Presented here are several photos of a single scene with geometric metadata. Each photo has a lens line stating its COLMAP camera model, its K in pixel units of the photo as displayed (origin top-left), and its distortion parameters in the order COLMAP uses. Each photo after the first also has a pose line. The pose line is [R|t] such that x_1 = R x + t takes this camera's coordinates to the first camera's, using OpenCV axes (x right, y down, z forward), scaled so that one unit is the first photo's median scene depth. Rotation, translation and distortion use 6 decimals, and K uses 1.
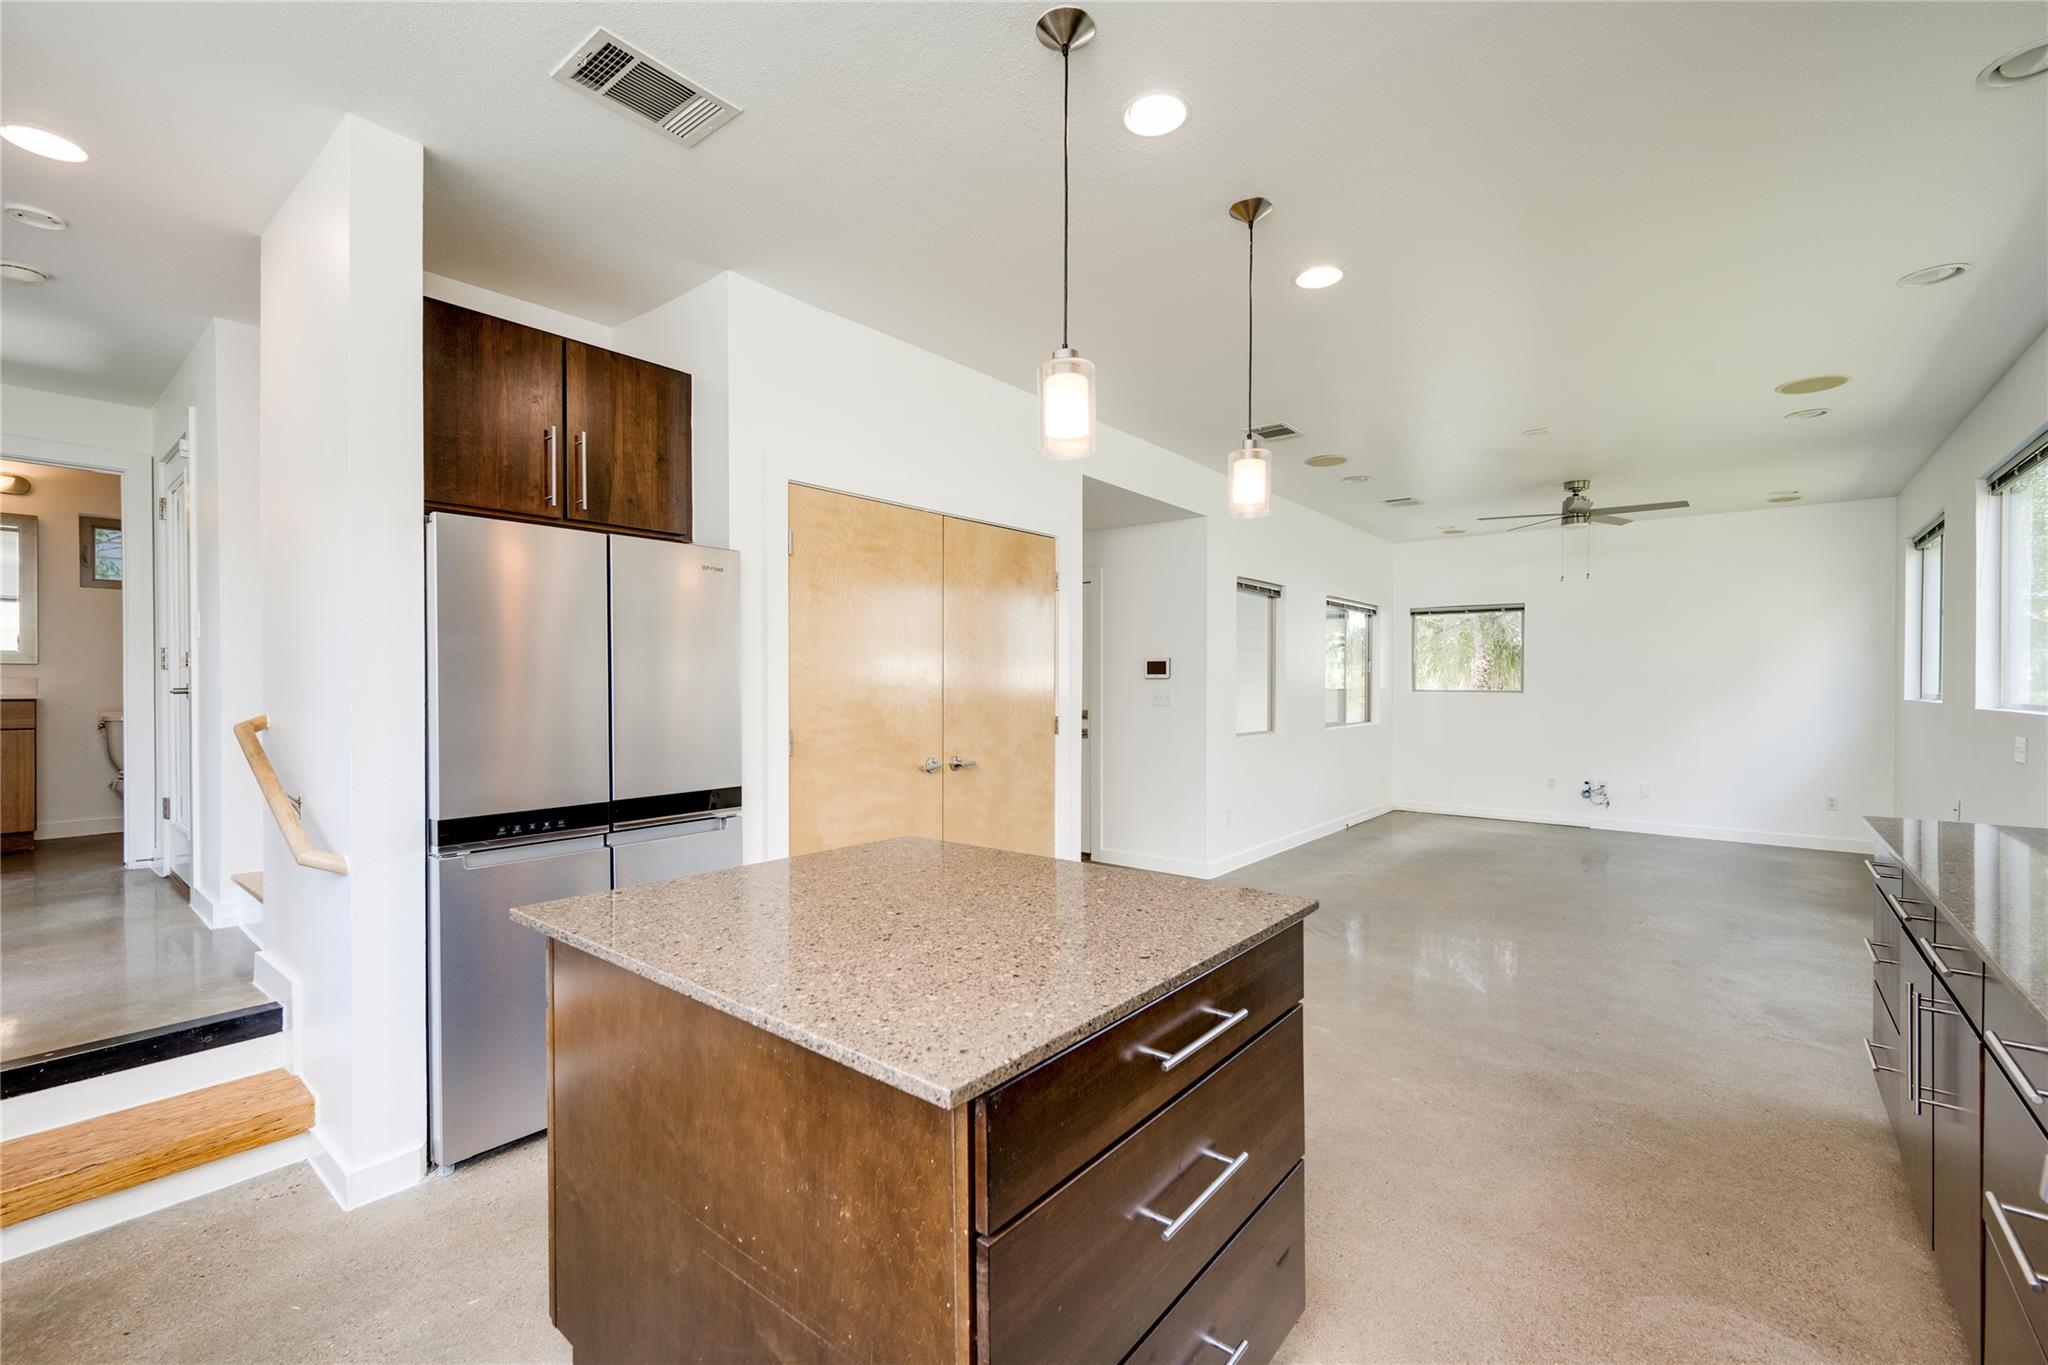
lens RADIAL K [[833.0, 0, 1031.3], [0, 833.0, 694.6], [0, 0, 1]] dist [-0.001281, -0.000042]
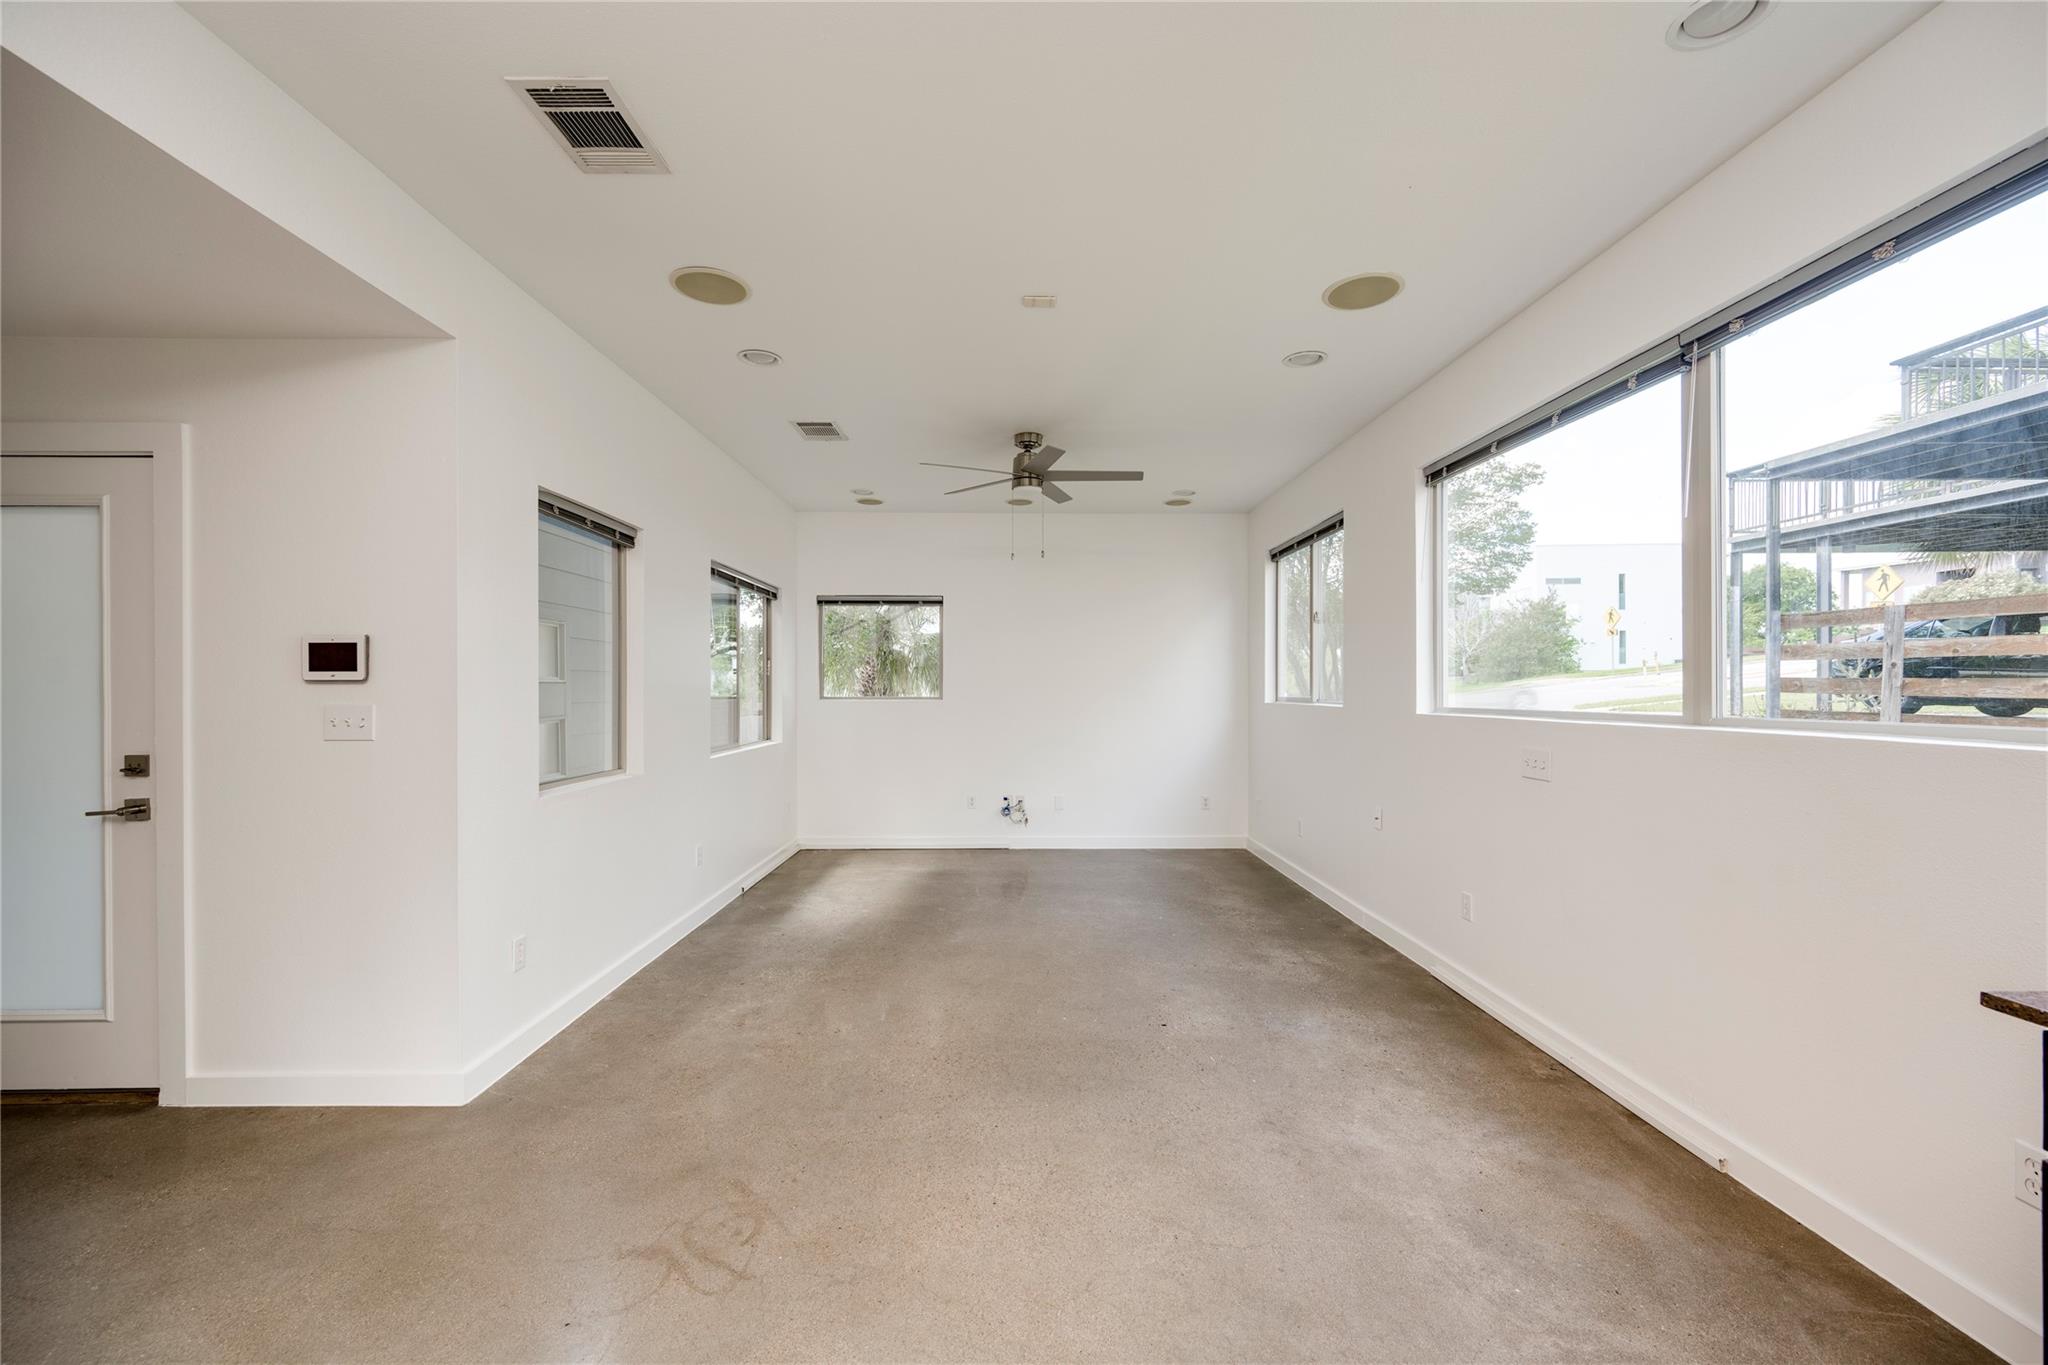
lens RADIAL K [[774.2, 0, 1024.0], [0, 774.2, 682.5], [0, 0, 1]] dist [-0.022050, 0.000049]
pose [[0.749791, 0.001677, 0.661673, 0.137632], [0.013387, 0.999754, -0.017703, -0.005311], [-0.661539, 0.022131, 0.749584, 0.383668]]
